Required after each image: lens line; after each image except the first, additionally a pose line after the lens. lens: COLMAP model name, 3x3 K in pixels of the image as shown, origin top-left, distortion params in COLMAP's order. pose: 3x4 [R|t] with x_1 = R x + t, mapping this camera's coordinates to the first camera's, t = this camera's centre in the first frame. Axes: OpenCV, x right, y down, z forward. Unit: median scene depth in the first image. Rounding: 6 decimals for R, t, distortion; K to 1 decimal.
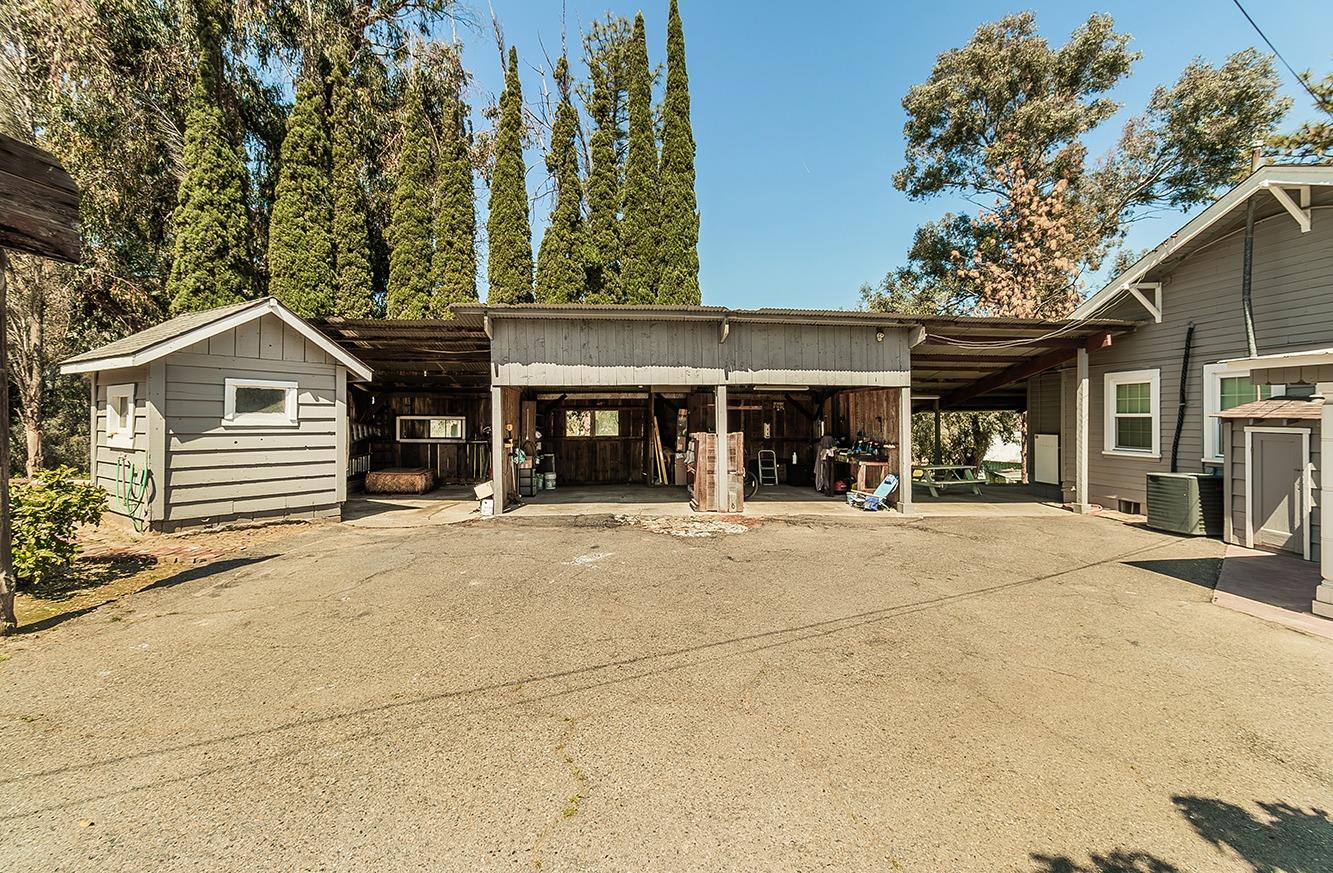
lens RADIAL K [[602.8, 0, 680.8], [0, 602.8, 415.9], [0, 0, 1]] dist [0.005798, -0.000865]
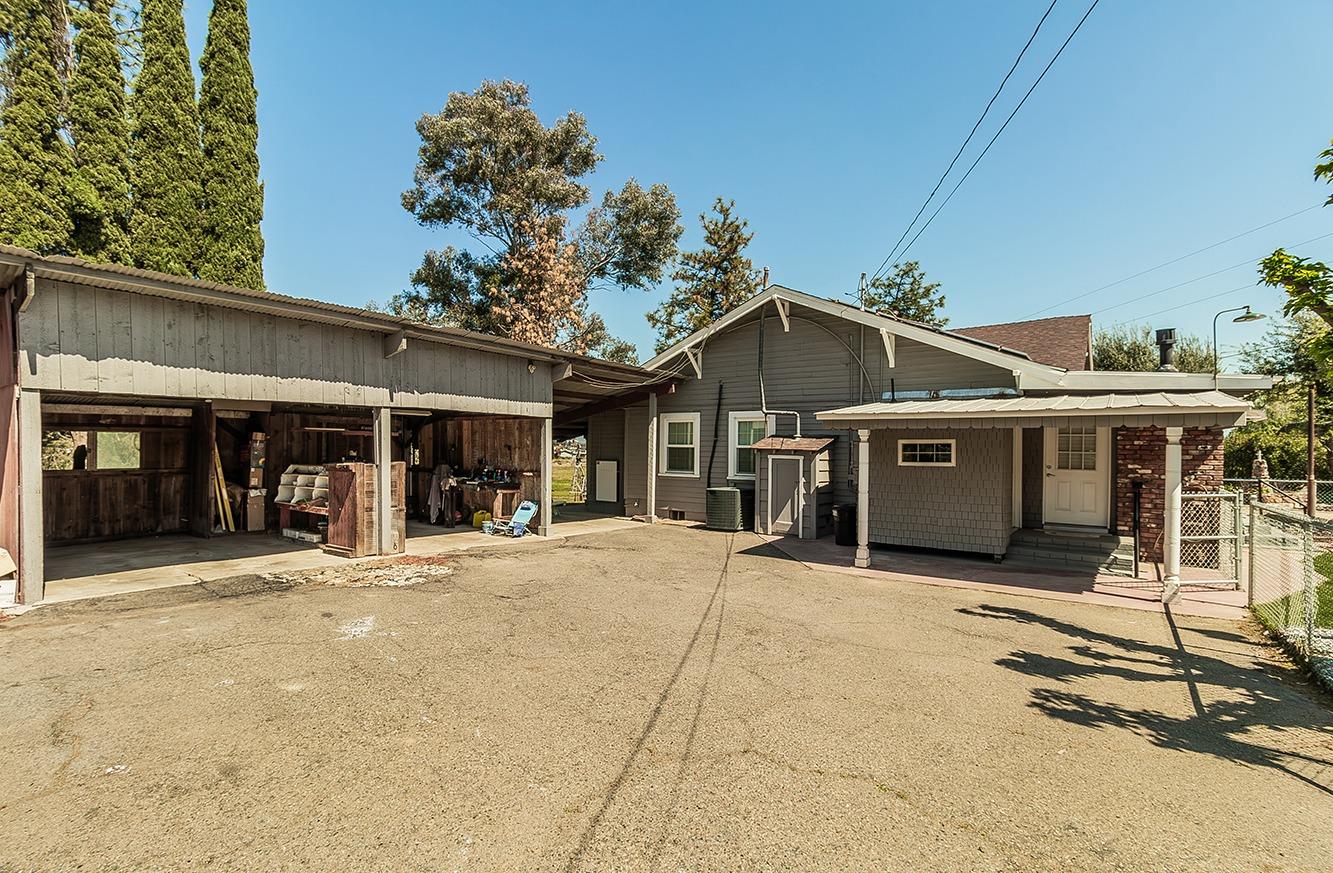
lens RADIAL K [[602.8, 0, 676.4], [0, 602.8, 445.3], [0, 0, 1]] dist [0.005798, -0.000865]
pose [[0.689714, 0.009533, 0.724019, -0.245078], [-0.012314, 0.999923, -0.001435, -0.000785], [-0.723977, -0.007926, 0.689779, 0.097194]]
